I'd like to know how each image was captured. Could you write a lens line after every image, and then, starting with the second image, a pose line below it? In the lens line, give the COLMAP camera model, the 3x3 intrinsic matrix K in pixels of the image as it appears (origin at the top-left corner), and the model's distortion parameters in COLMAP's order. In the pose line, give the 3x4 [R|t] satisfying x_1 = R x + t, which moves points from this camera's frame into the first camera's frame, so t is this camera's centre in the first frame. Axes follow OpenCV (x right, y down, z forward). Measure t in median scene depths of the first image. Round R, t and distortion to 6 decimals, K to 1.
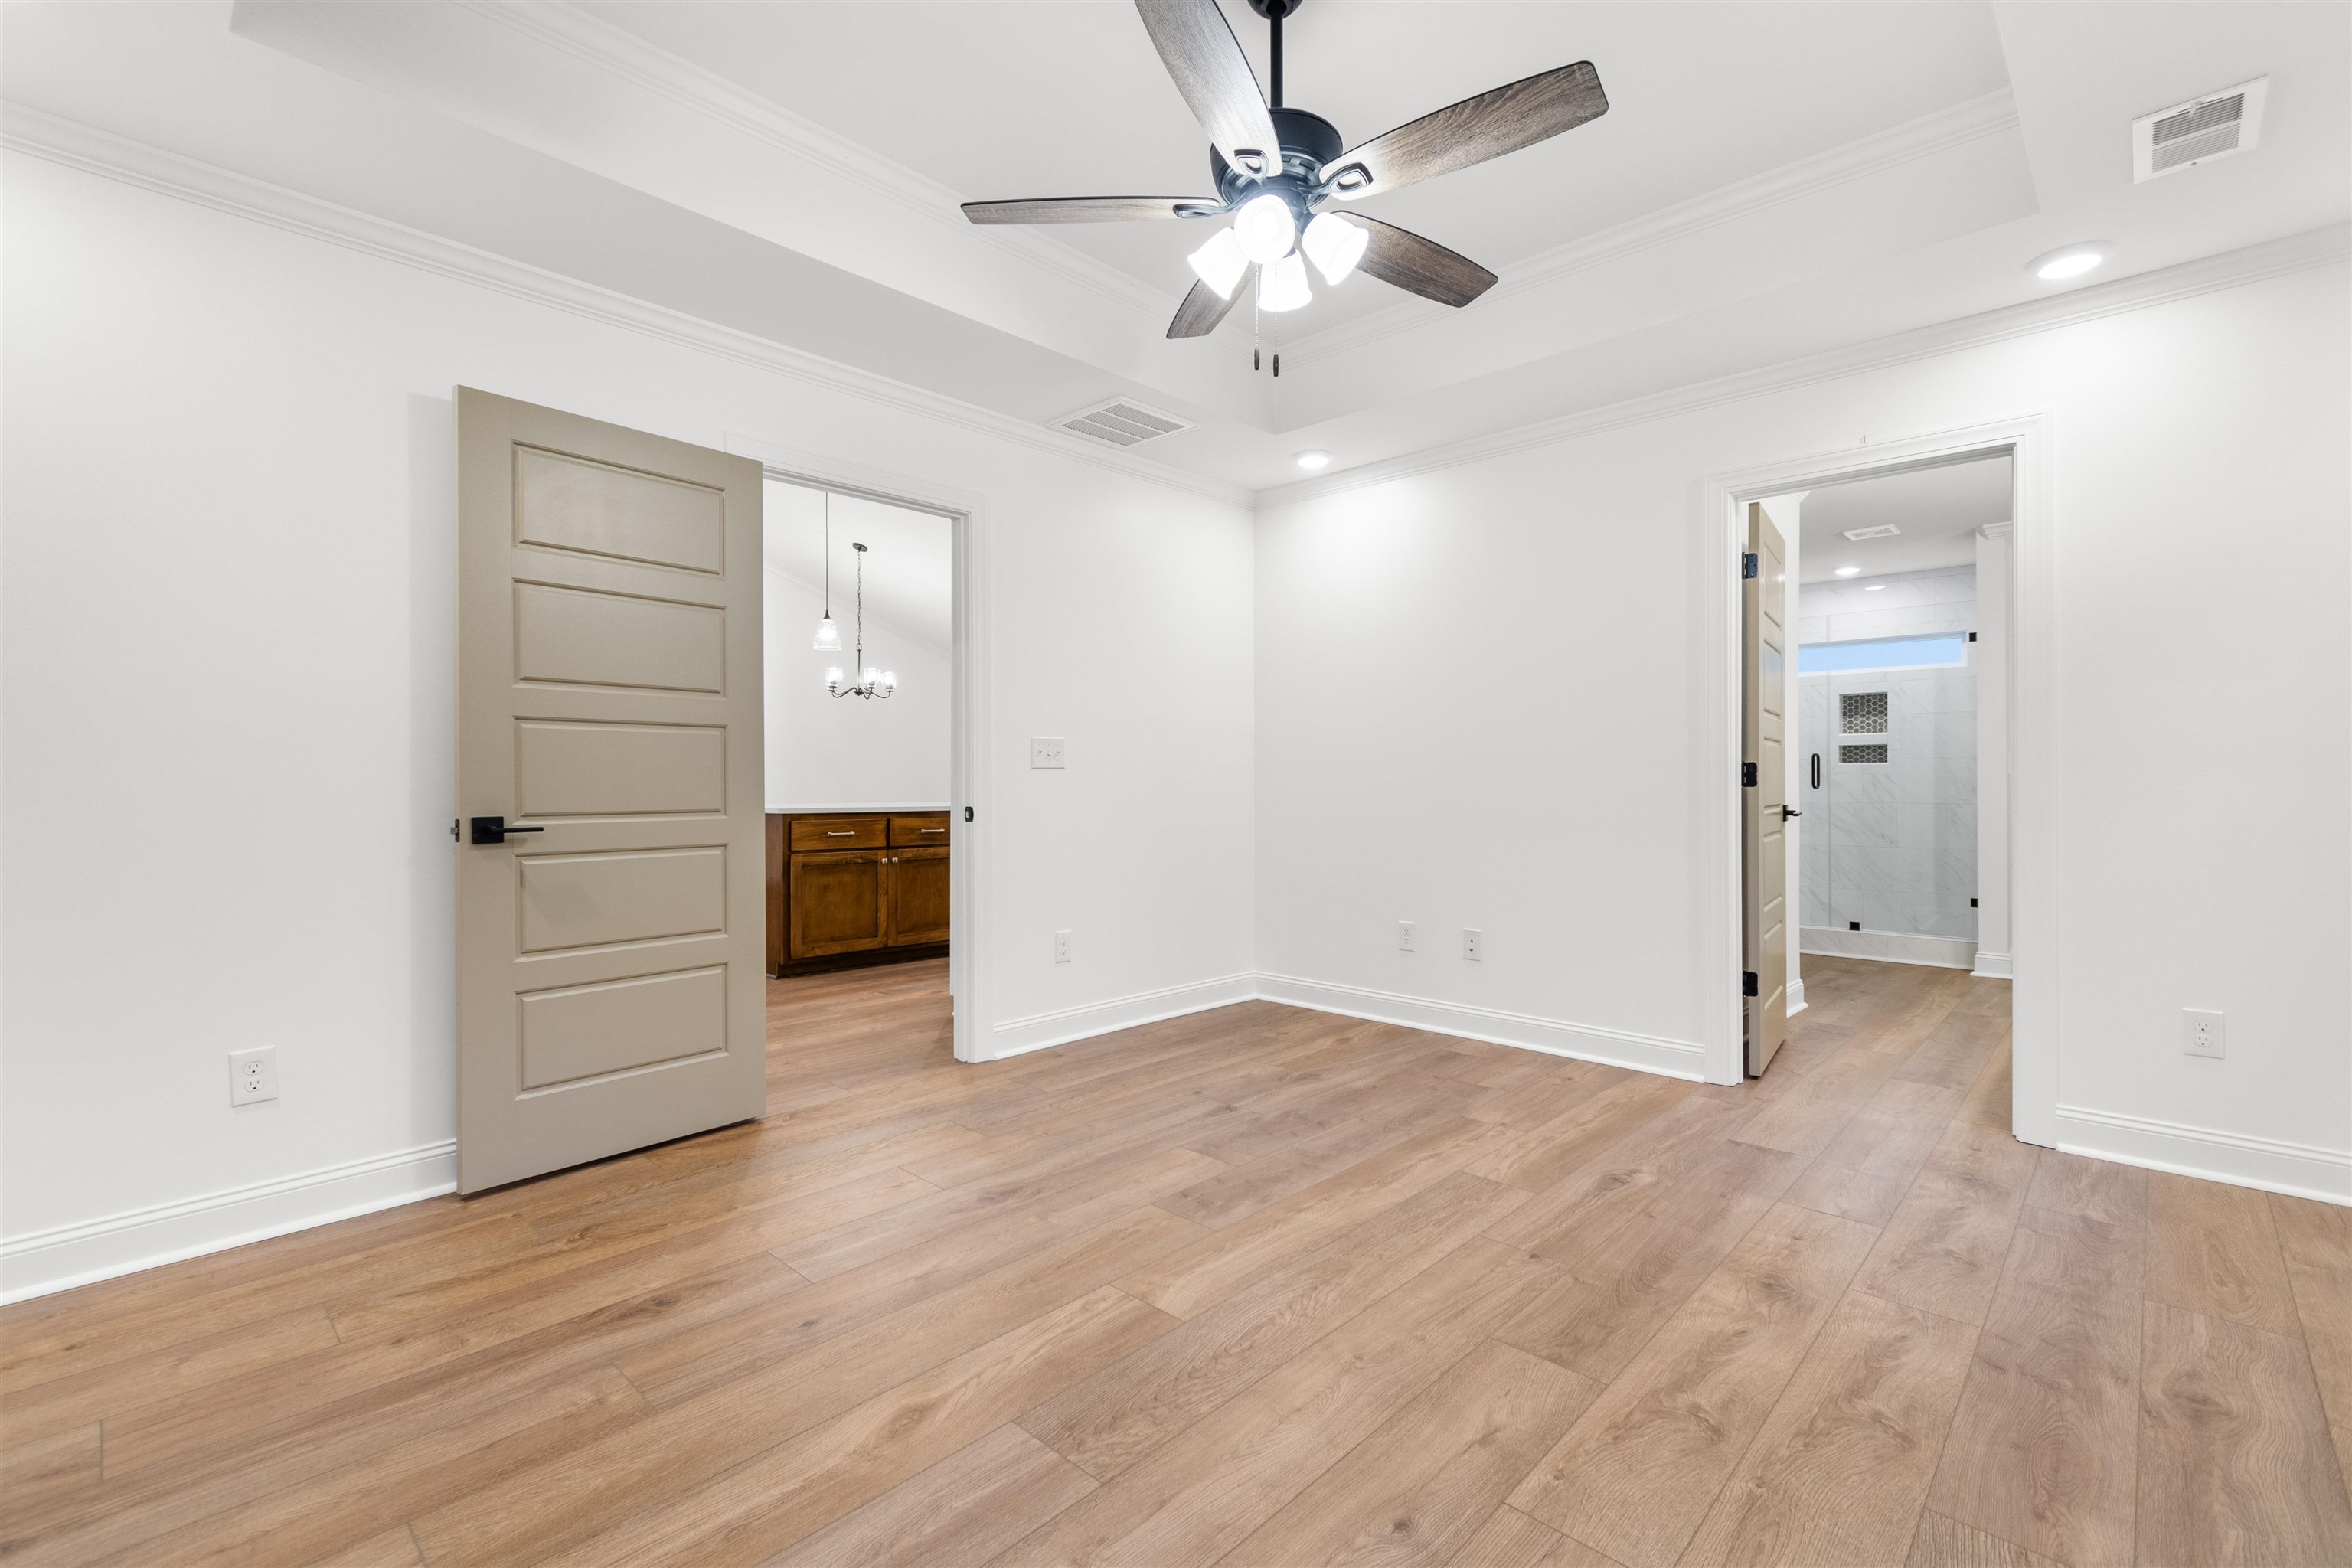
lens RADIAL K [[1028.6, 0, 1177.2], [0, 1028.6, 775.9], [0, 0, 1]] dist [-0.000579, -0.000244]
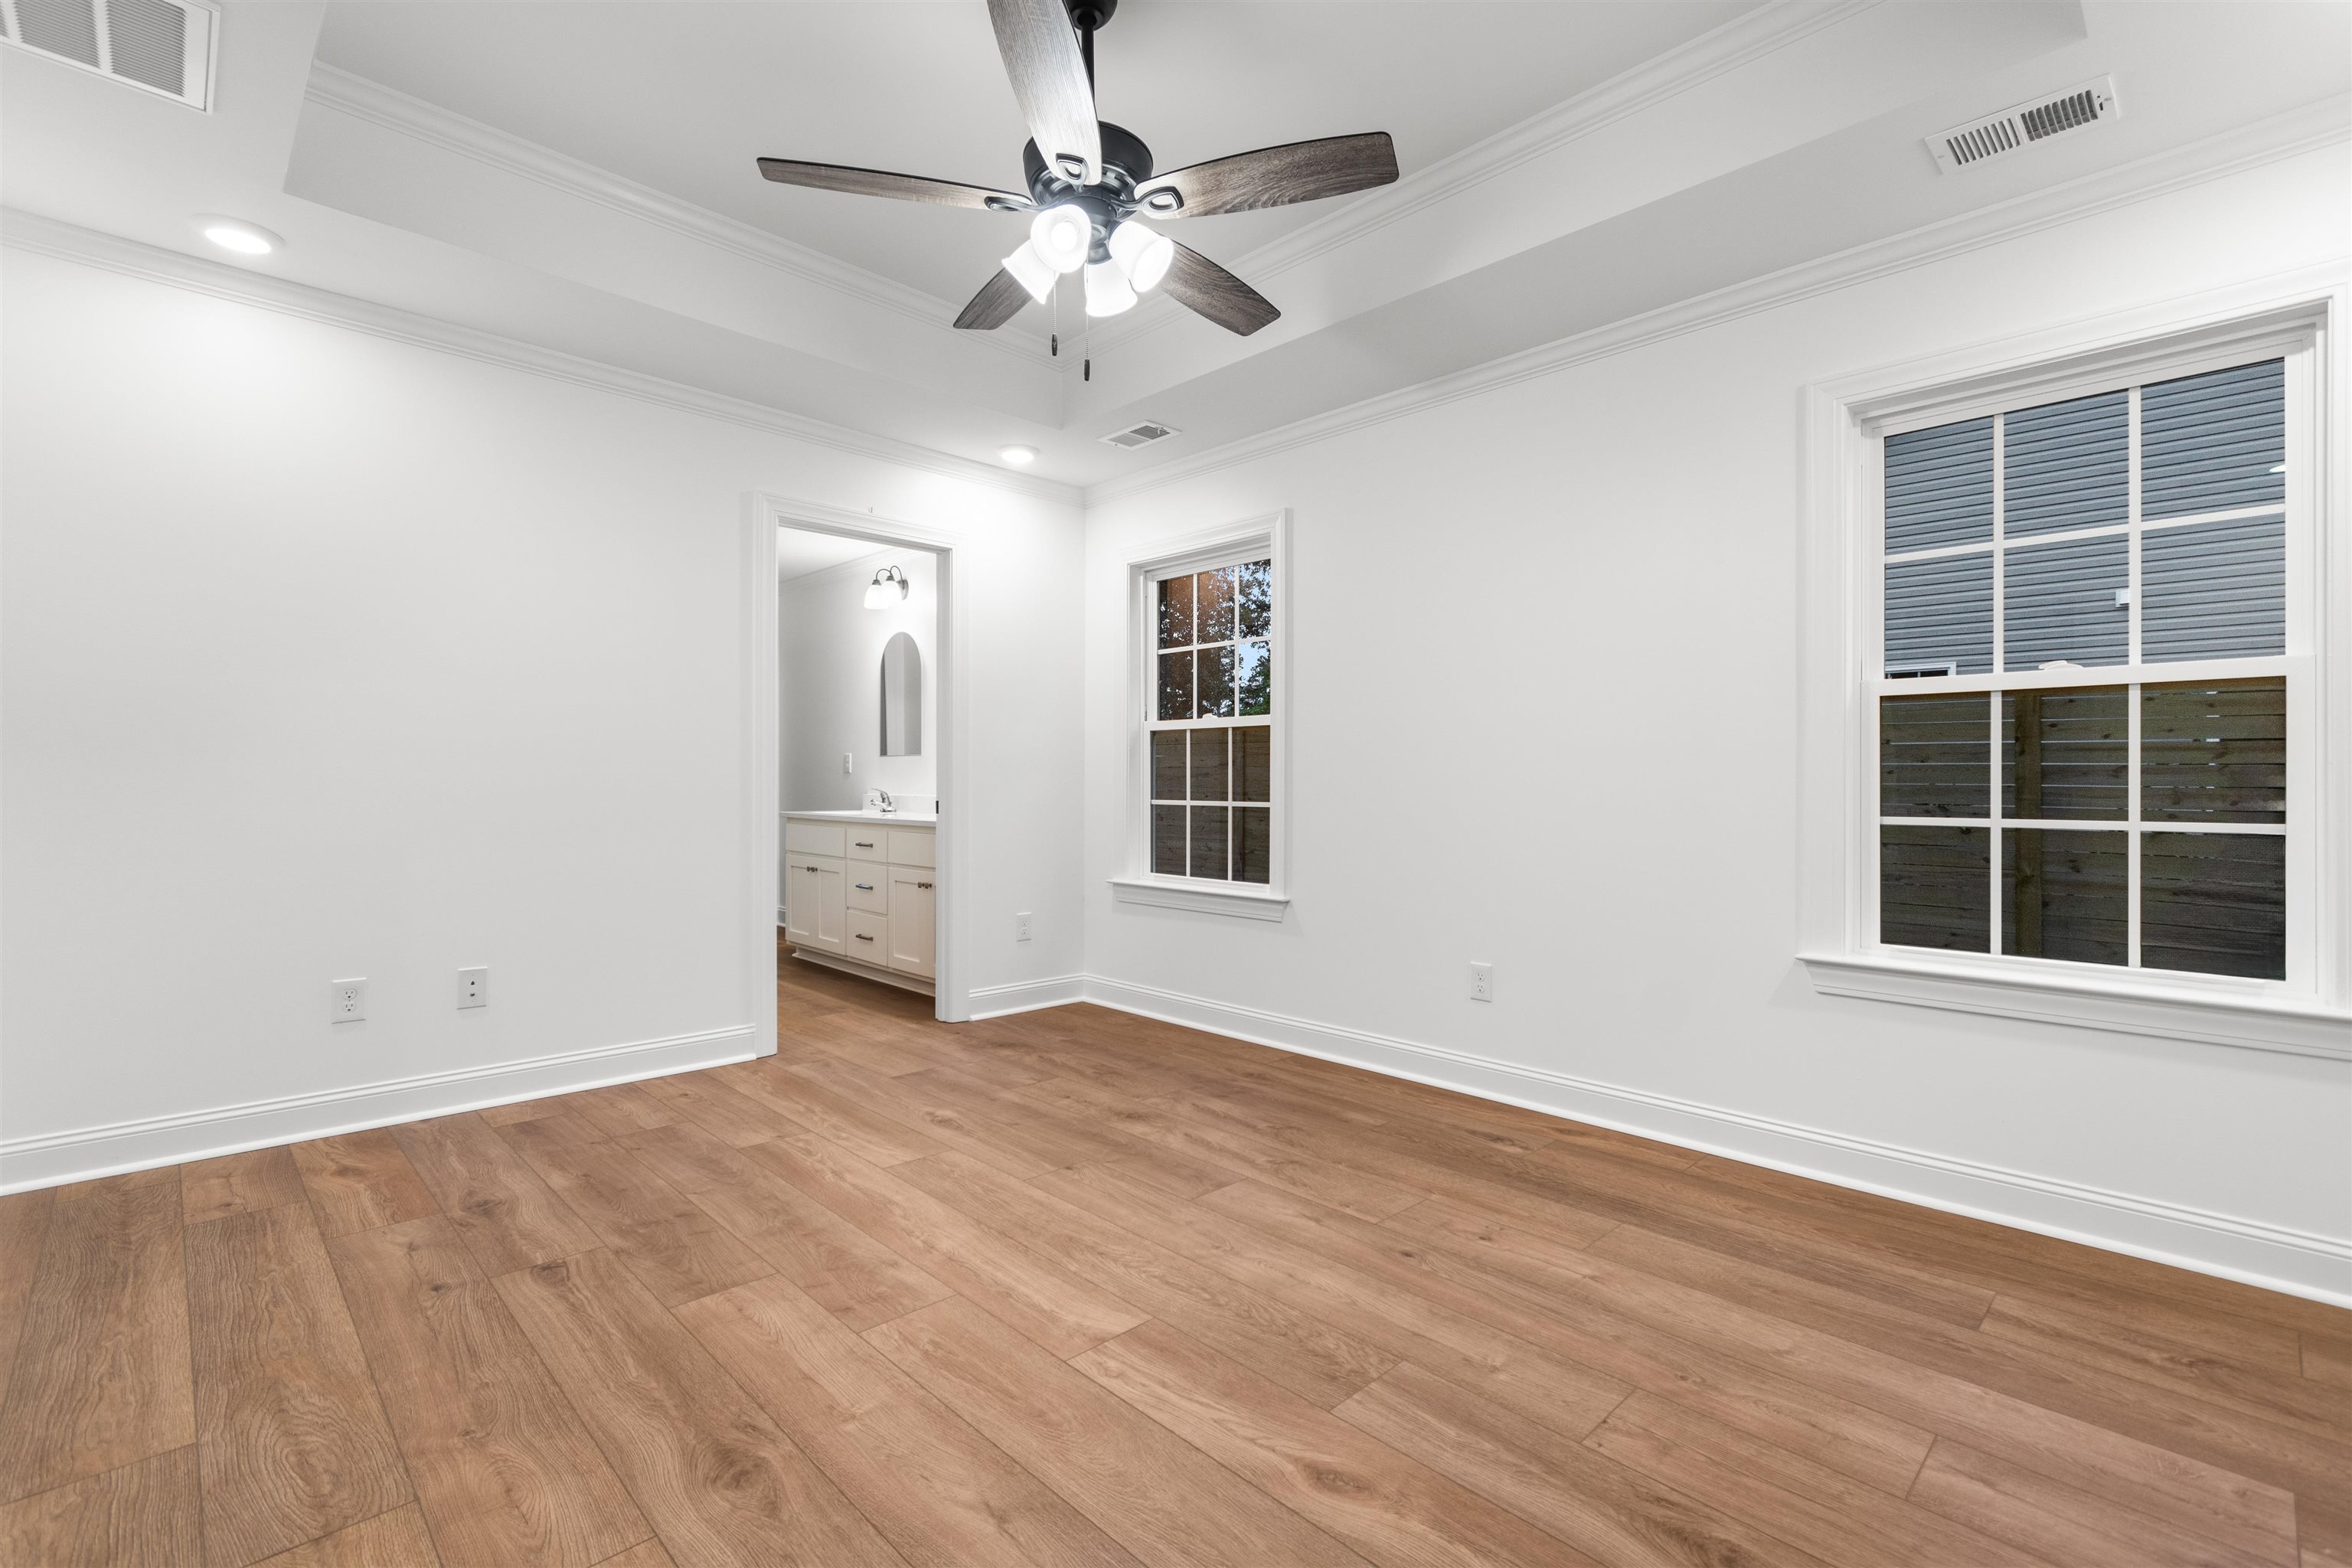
lens RADIAL K [[1045.0, 0, 1165.0], [0, 1045.0, 787.2], [0, 0, 1]] dist [0.009430, 0.000095]
pose [[0.051458, -0.008773, 0.998637, -0.842681], [-0.010067, 0.999906, 0.009303, -0.001744], [-0.998624, -0.010532, 0.051365, 0.778732]]
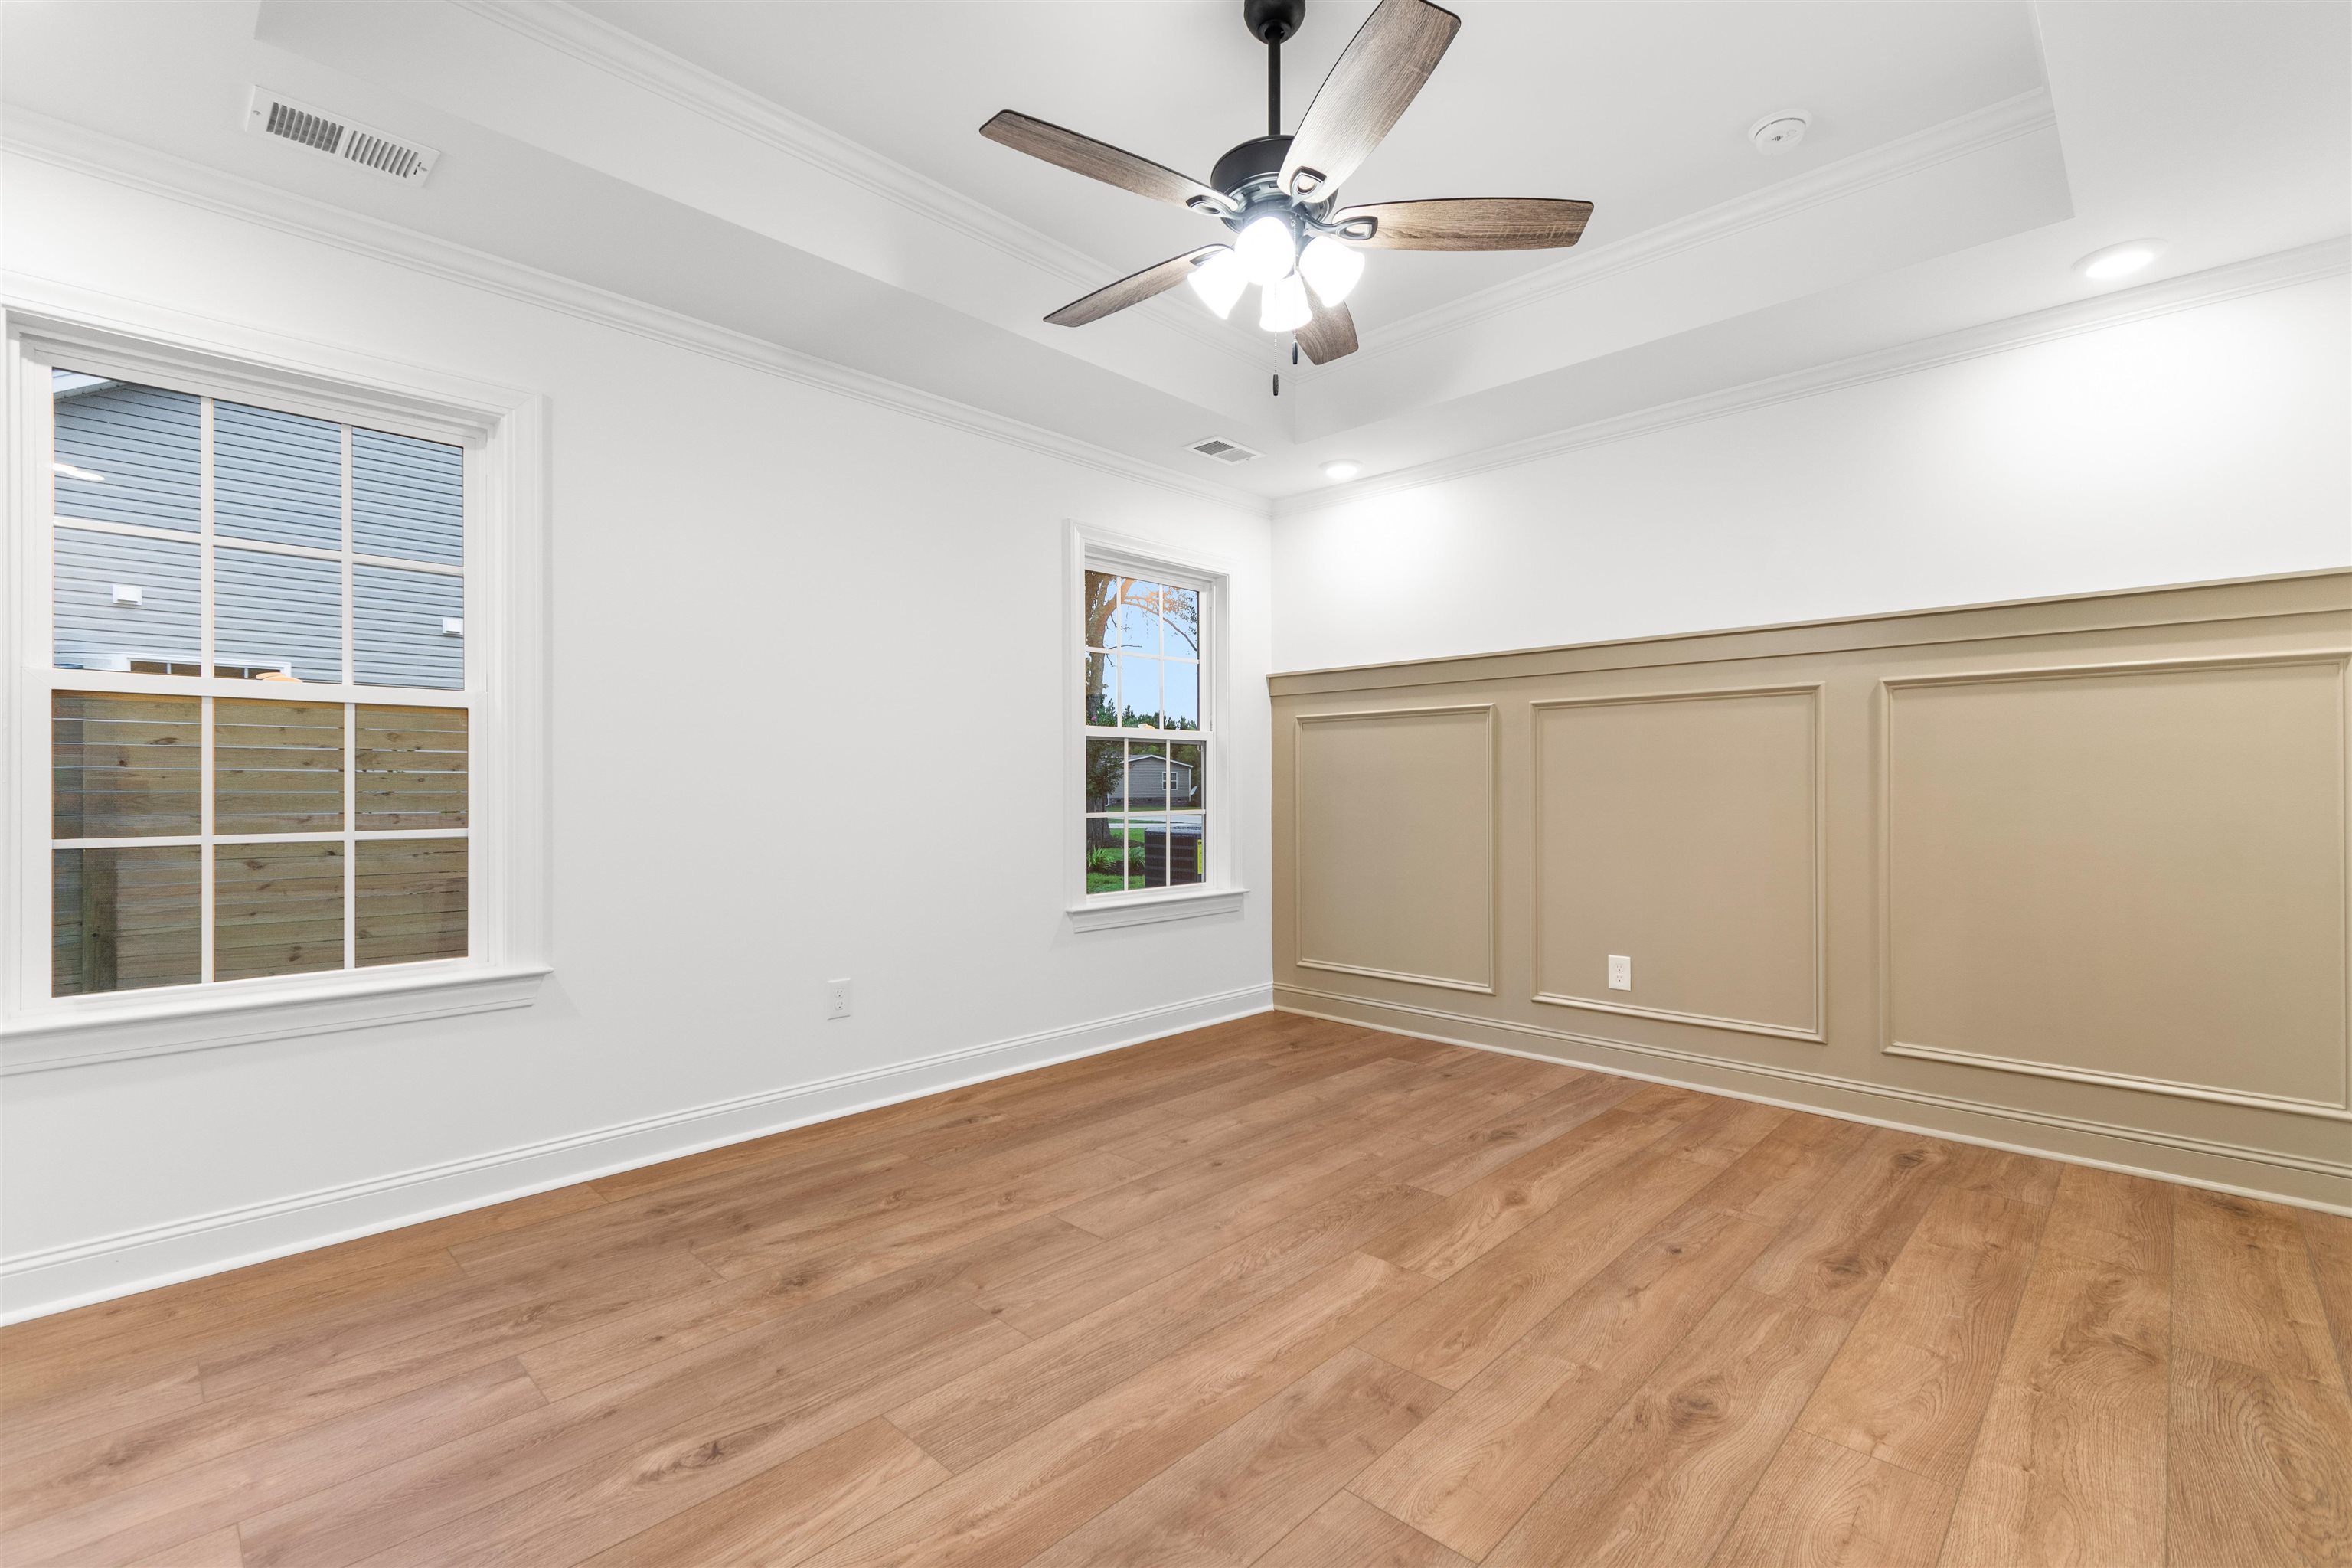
lens RADIAL K [[1060.0, 0, 1176.0], [0, 1060.0, 784.0], [0, 0, 1]] dist [0.000258, -0.001031]
pose [[-0.999964, 0.004076, 0.007445, 0.167856], [0.003988, 0.999923, -0.011770, 0.008145], [-0.007492, -0.011740, -0.999903, 1.838823]]
